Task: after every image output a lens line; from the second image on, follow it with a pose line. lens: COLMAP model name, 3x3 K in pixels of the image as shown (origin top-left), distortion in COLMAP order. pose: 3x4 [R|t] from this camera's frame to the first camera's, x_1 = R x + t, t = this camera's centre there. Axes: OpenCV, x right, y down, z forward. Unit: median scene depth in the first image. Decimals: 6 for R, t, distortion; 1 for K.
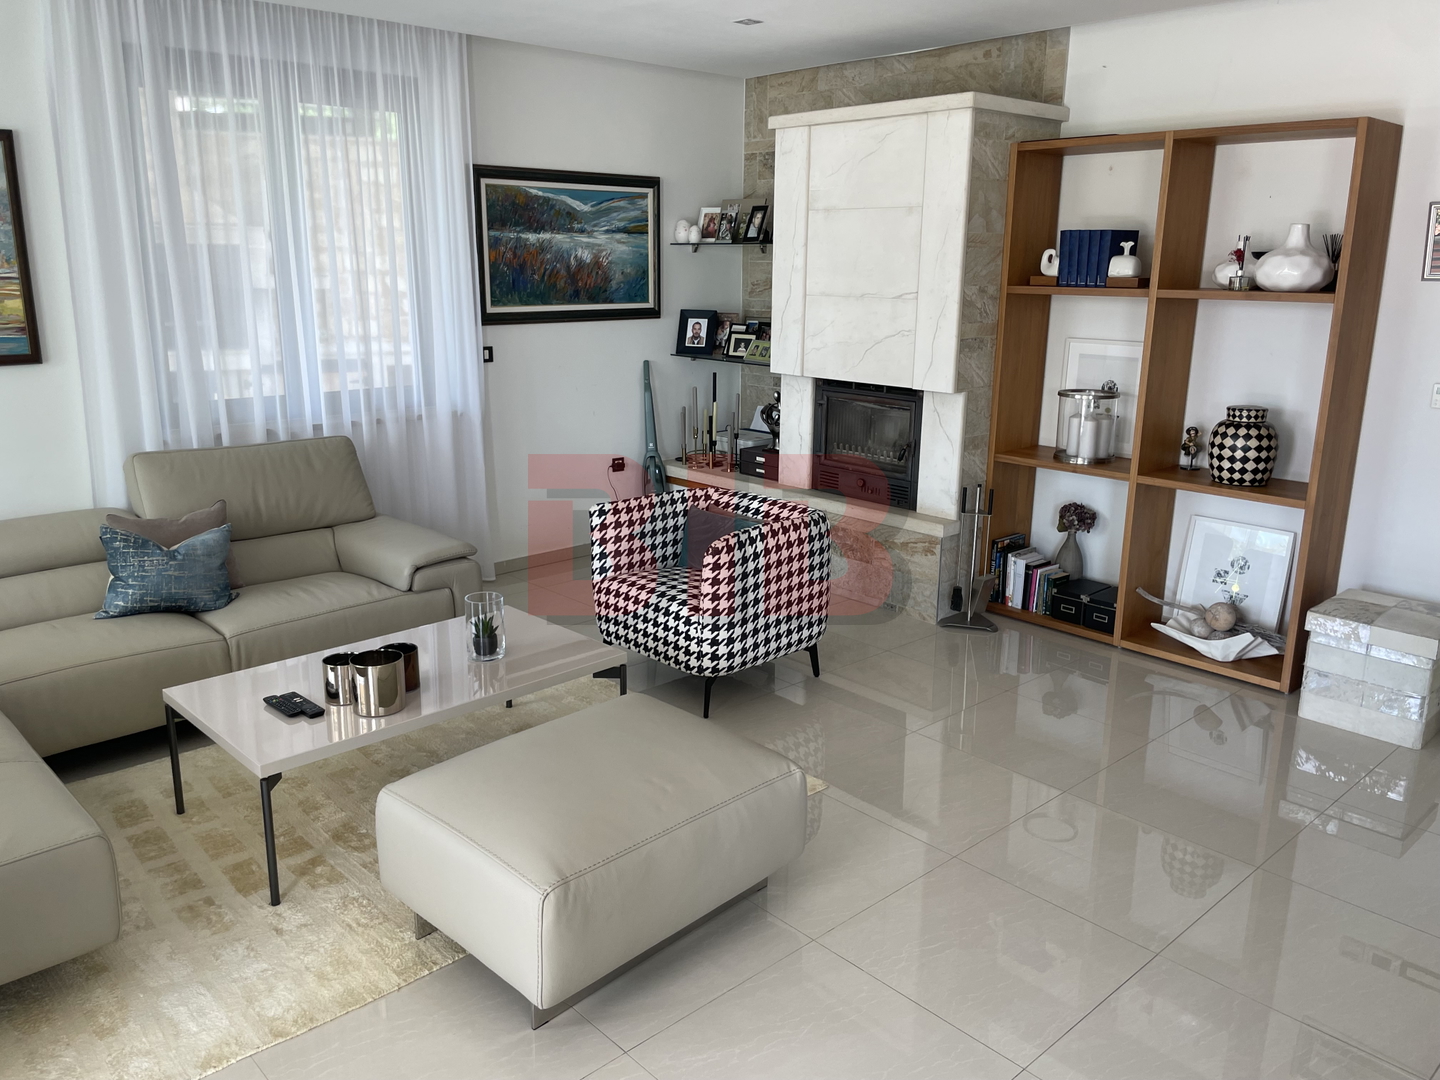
lens RADIAL K [[1097.9, 0, 716.9], [0, 1097.9, 533.6], [0, 0, 1]] dist [0.063404, -0.086998]
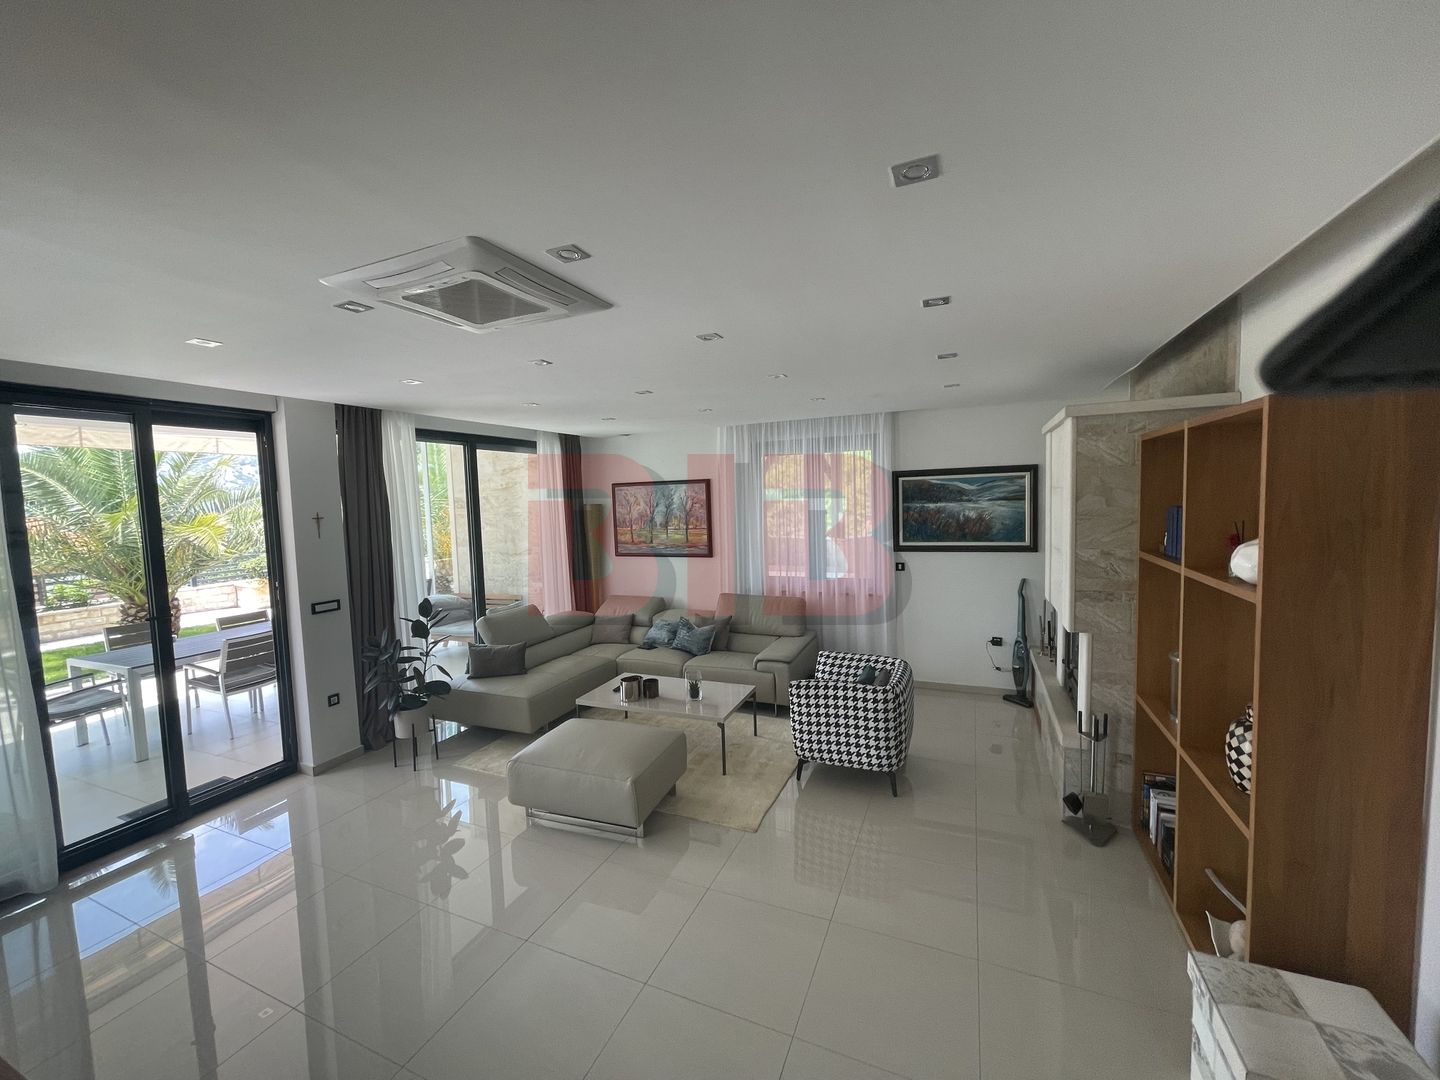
lens RADIAL K [[577.5, 0, 717.2], [0, 577.5, 540.7], [0, 0, 1]] dist [-0.002702, 0.000759]
pose [[0.400782, 0.049439, -0.914838, 0.562838], [-0.189902, 0.981340, -0.030162, -0.116235], [0.896276, 0.185818, 0.402692, 0.312651]]
